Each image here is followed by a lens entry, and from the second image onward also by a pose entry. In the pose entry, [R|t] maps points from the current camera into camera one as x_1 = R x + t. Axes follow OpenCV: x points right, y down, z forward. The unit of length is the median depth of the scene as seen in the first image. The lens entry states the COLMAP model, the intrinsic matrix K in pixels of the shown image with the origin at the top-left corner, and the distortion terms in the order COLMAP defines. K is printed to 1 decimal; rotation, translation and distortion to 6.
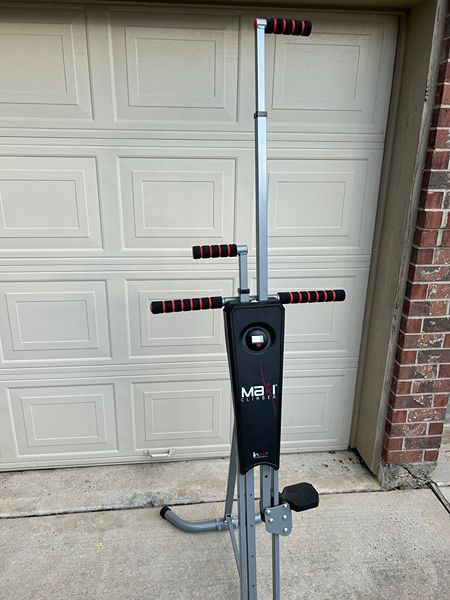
lens RADIAL K [[454.8, 0, 216.8], [0, 454.8, 300.4], [0, 0, 1]] dist [0.032871, -0.037793]
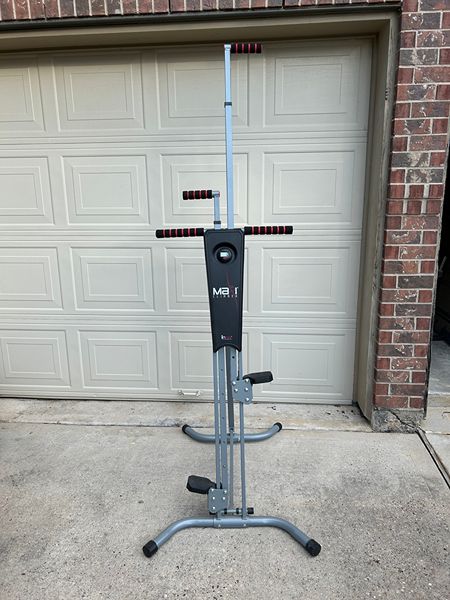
lens RADIAL K [[454.7, 0, 220.7], [0, 454.7, 298.2], [0, 0, 1]] dist [0.051666, -0.059481]
pose [[0.981542, 0.021950, -0.189984, 0.216151], [-0.038845, 0.995566, -0.085669, 0.211521], [0.187262, 0.091468, 0.978042, -0.253764]]
